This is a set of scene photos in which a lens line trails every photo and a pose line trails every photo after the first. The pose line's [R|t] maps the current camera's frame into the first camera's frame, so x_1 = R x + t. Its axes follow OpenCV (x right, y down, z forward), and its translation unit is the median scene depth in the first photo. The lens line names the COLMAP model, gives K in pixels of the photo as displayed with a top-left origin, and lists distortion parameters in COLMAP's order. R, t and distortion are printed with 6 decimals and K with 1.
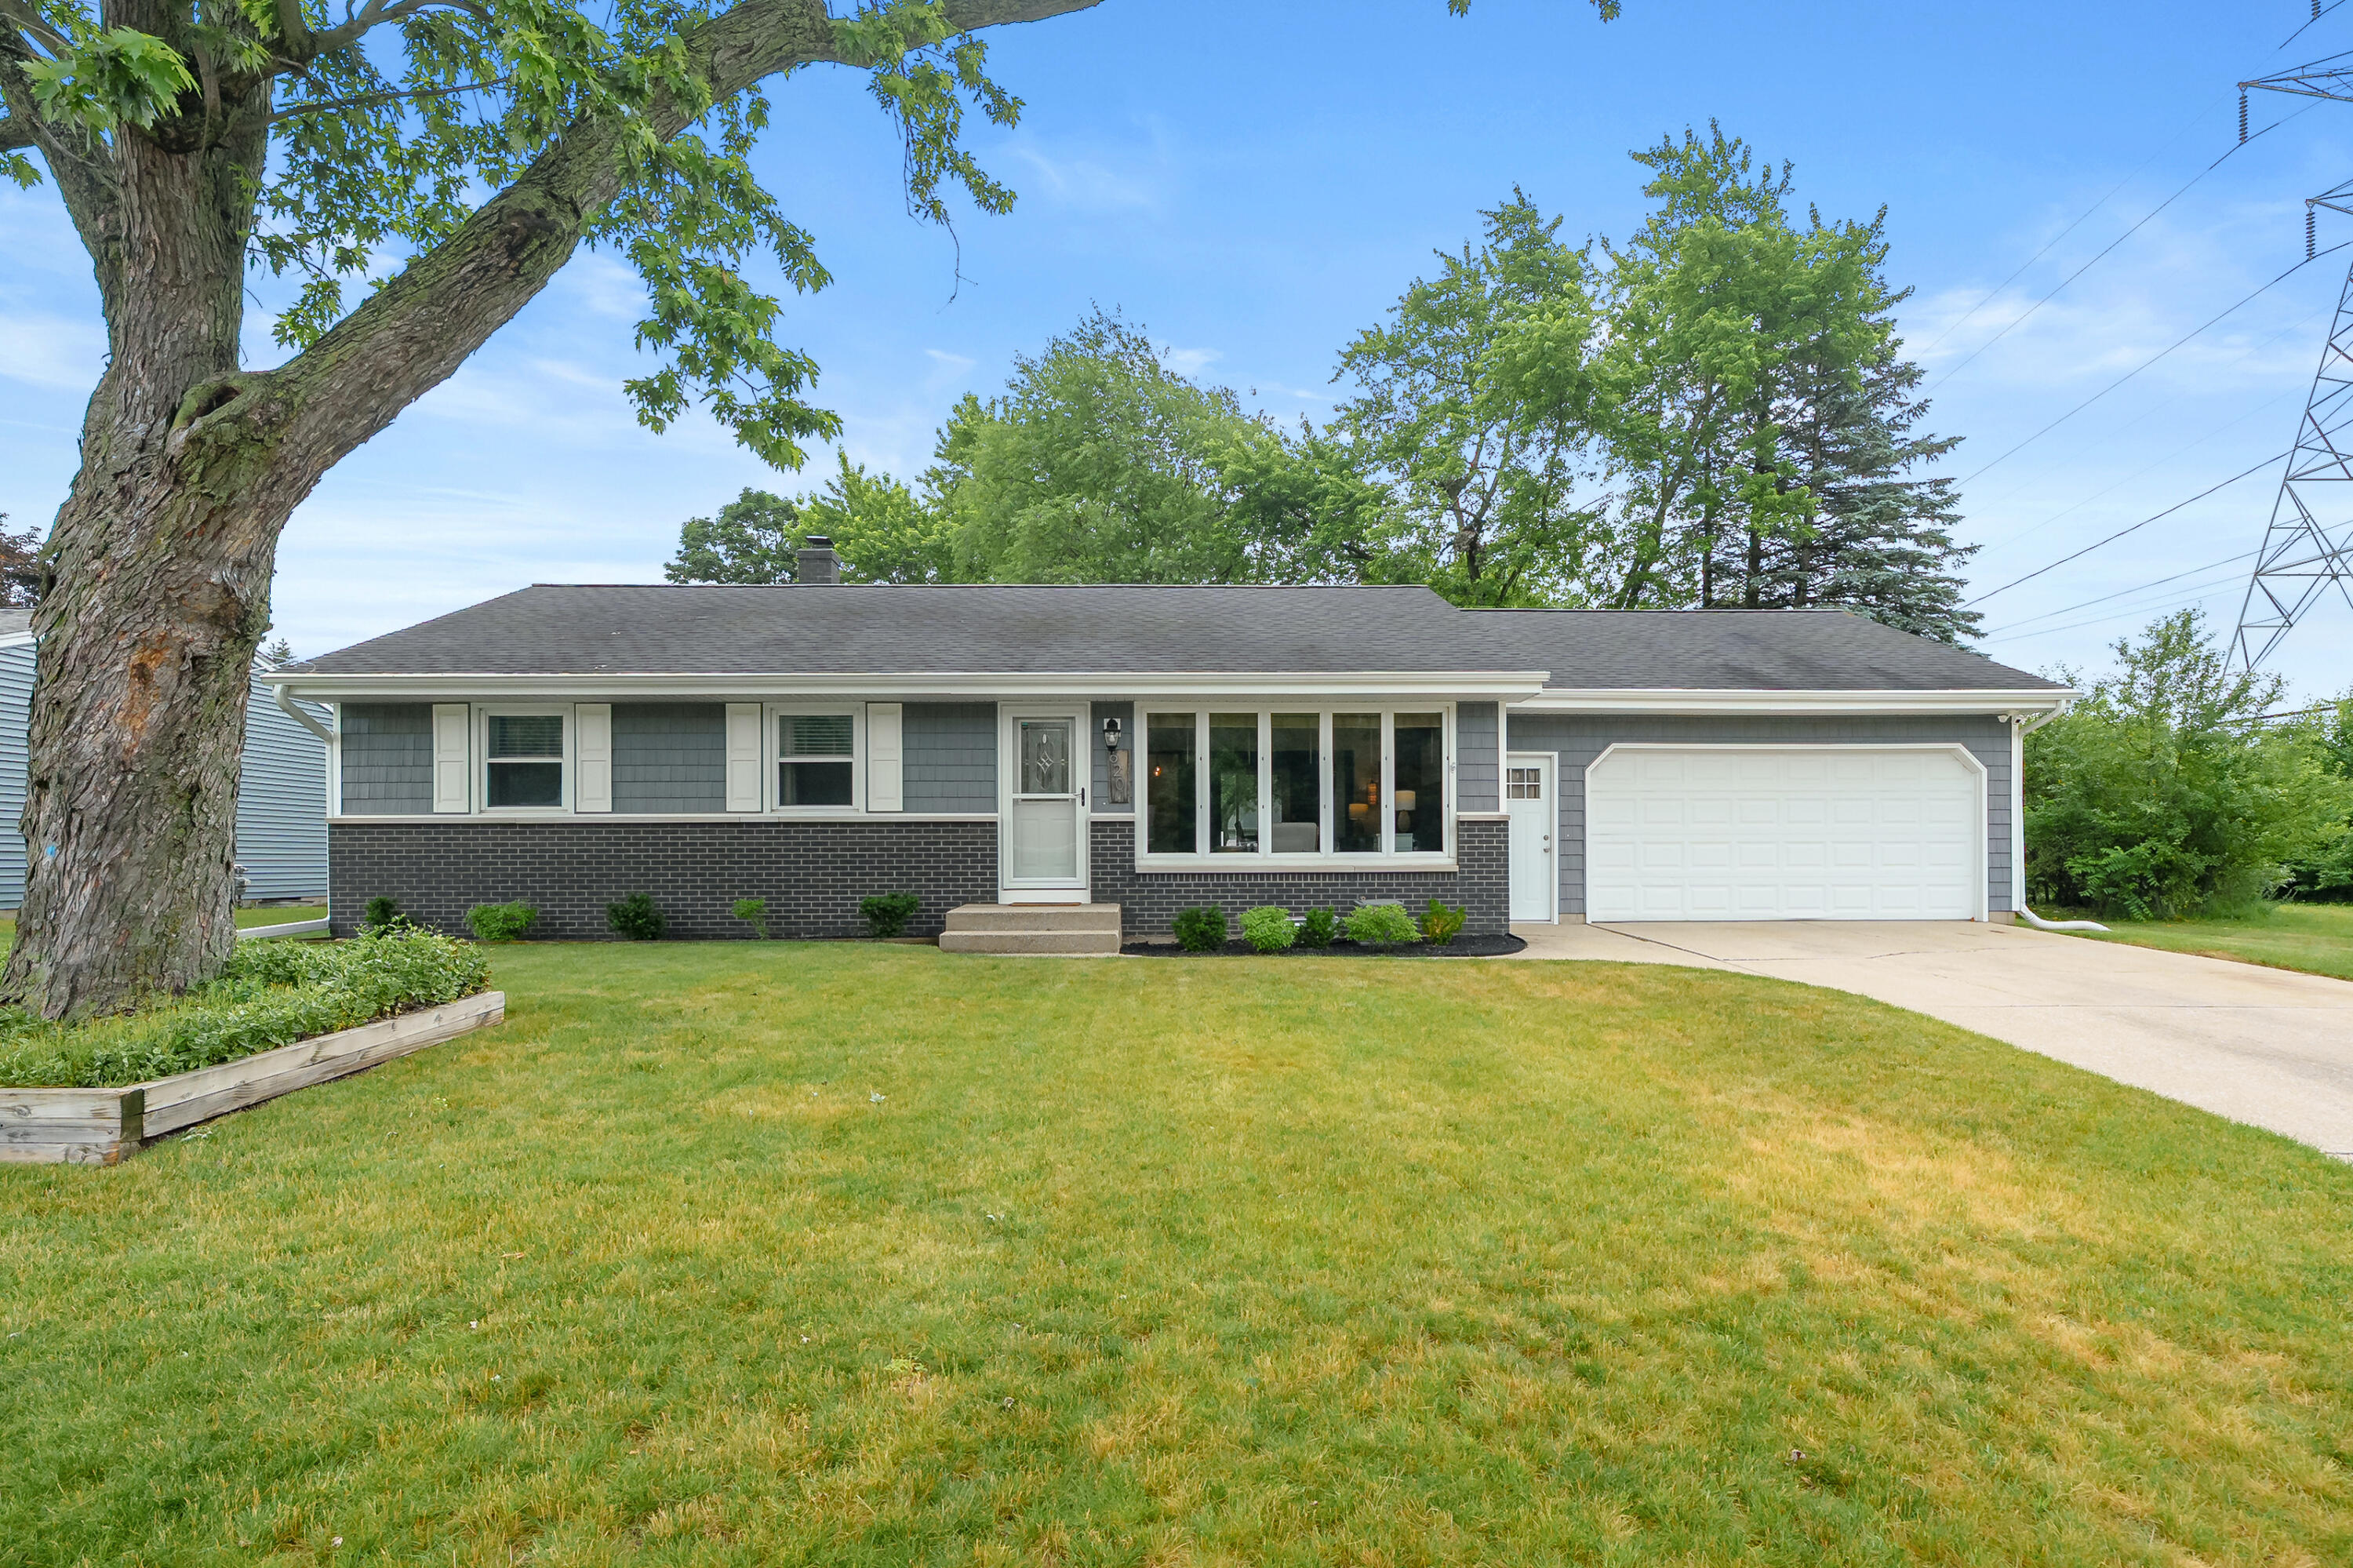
lens RADIAL K [[1115.3, 0, 1178.8], [0, 1115.3, 797.2], [0, 0, 1]] dist [-0.001176, 0.000213]
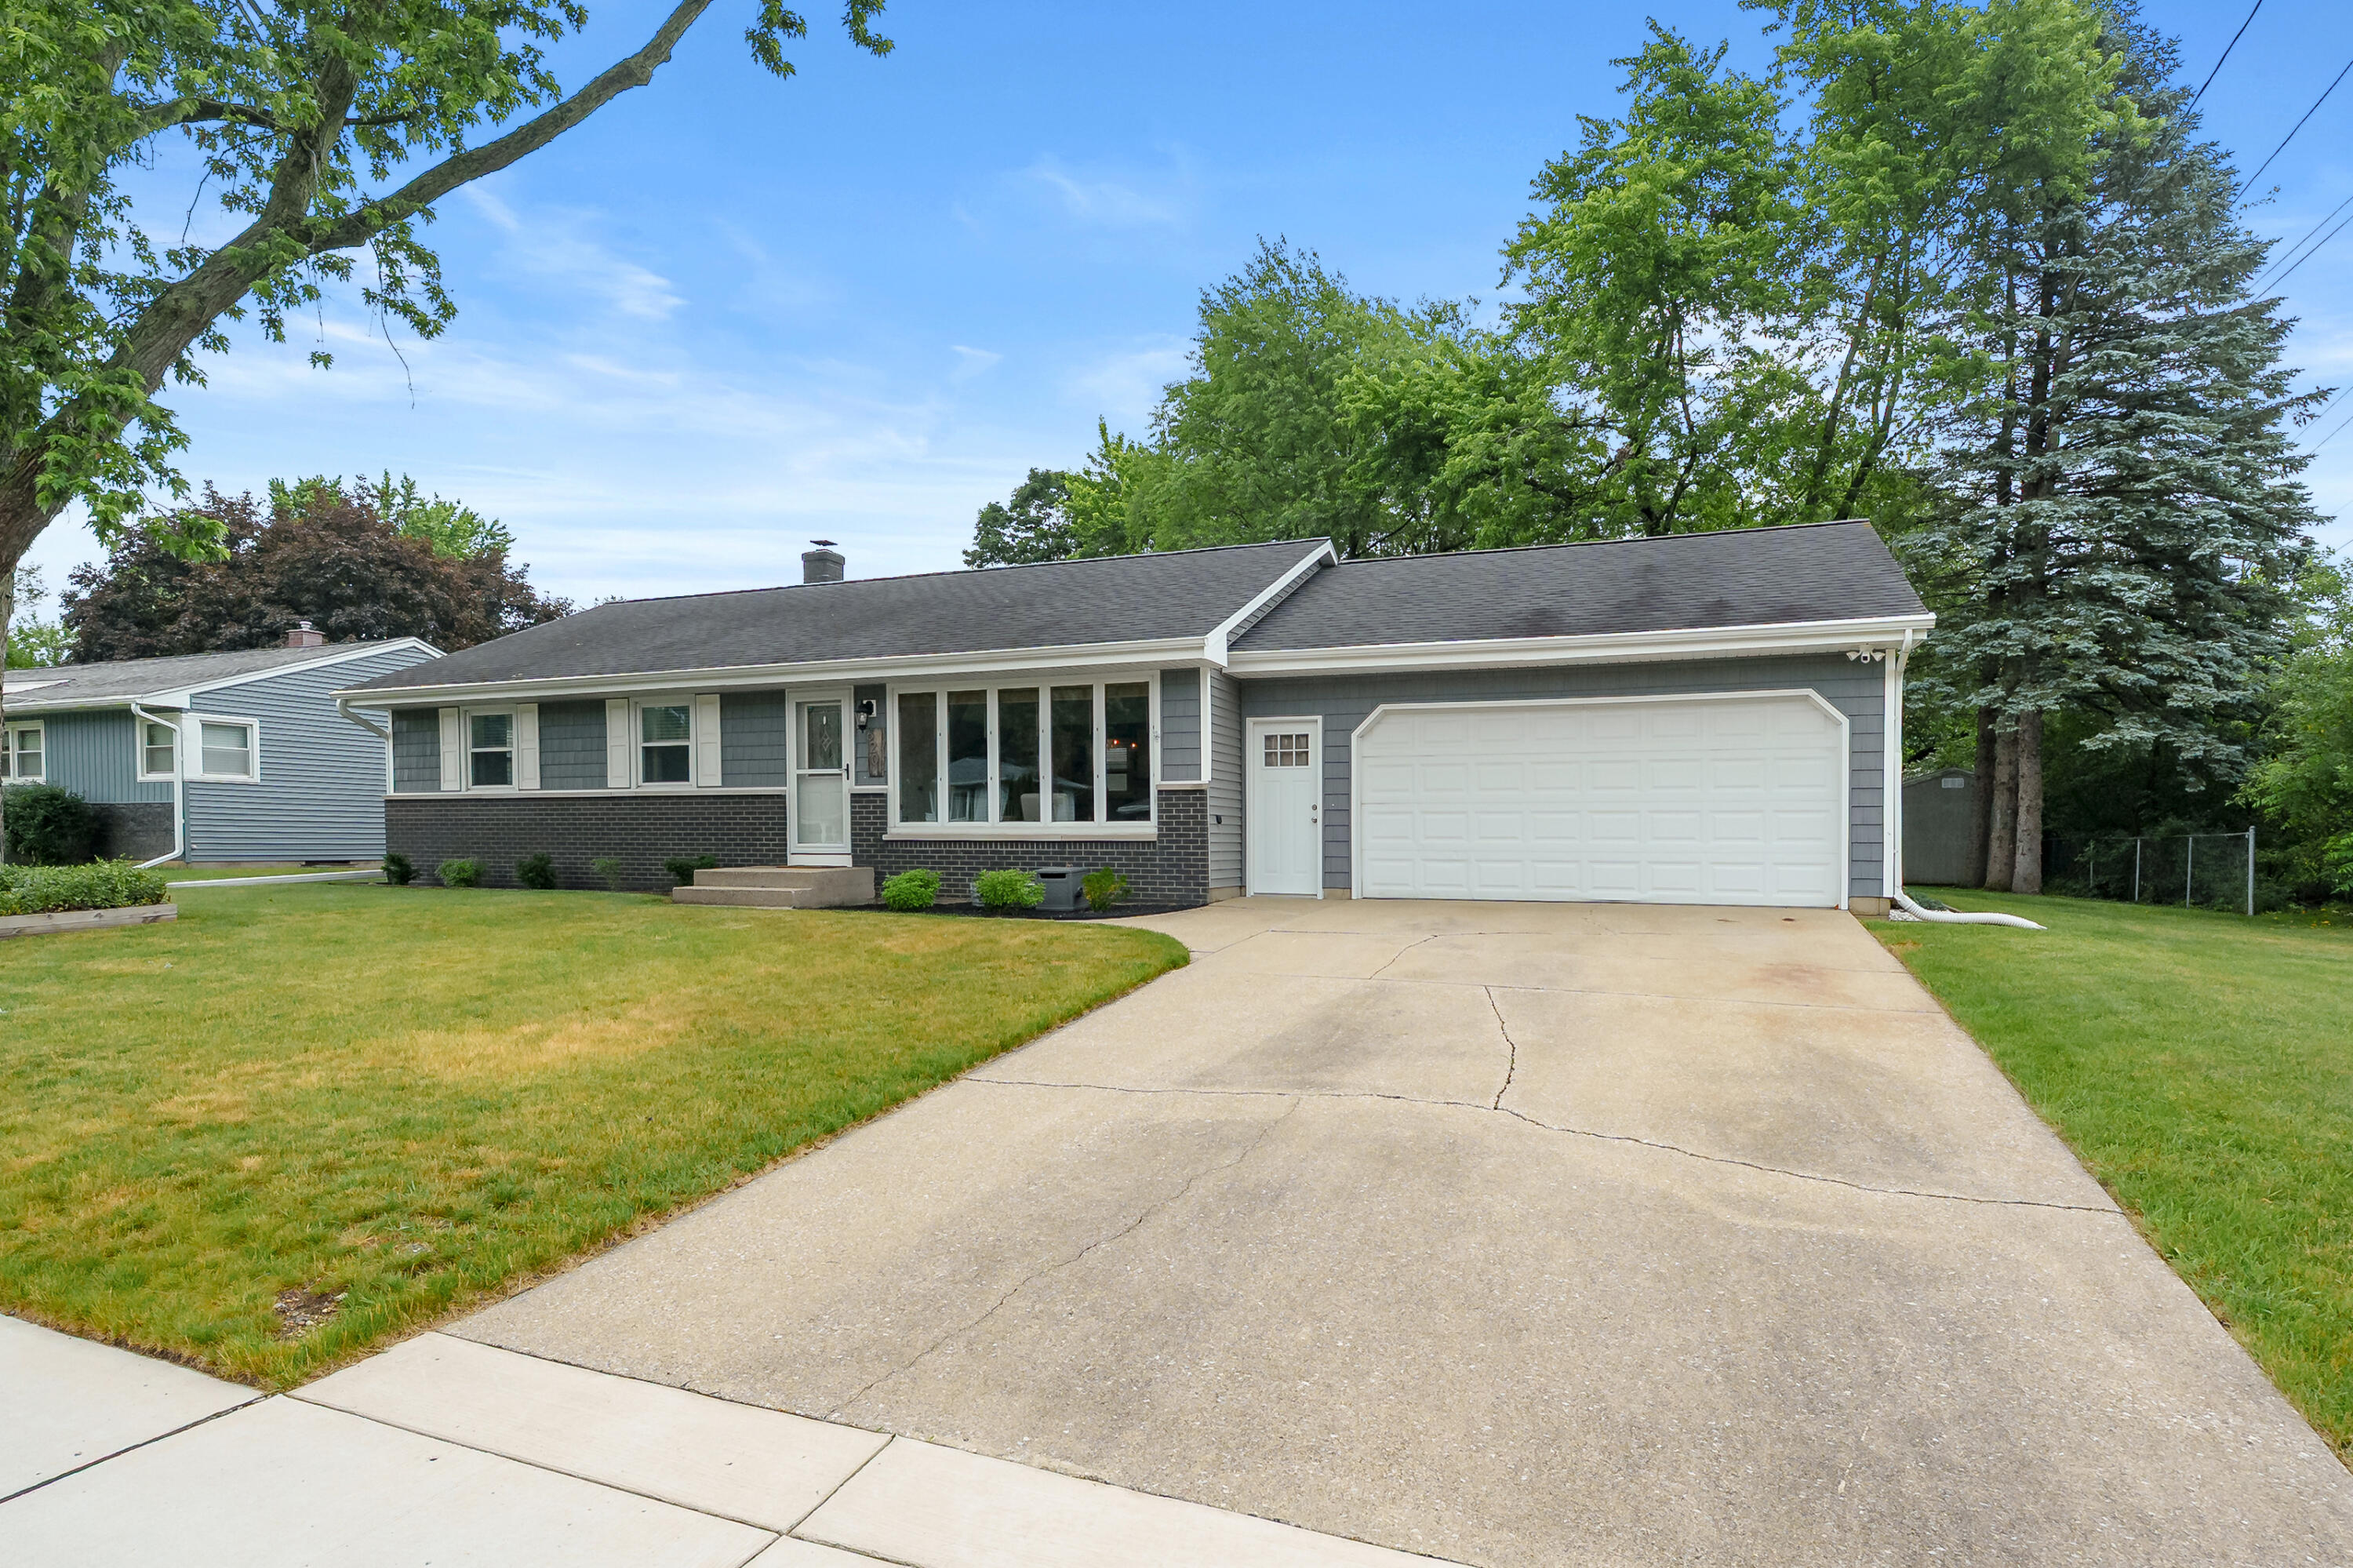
lens RADIAL K [[1198.7, 0, 1164.9], [0, 1198.7, 827.7], [0, 0, 1]] dist [-0.004149, -0.001168]
pose [[0.922757, 0.004035, -0.385362, 0.664754], [0.017141, 0.998526, 0.051499, -0.000626], [0.385002, -0.054126, 0.921327, 0.014061]]
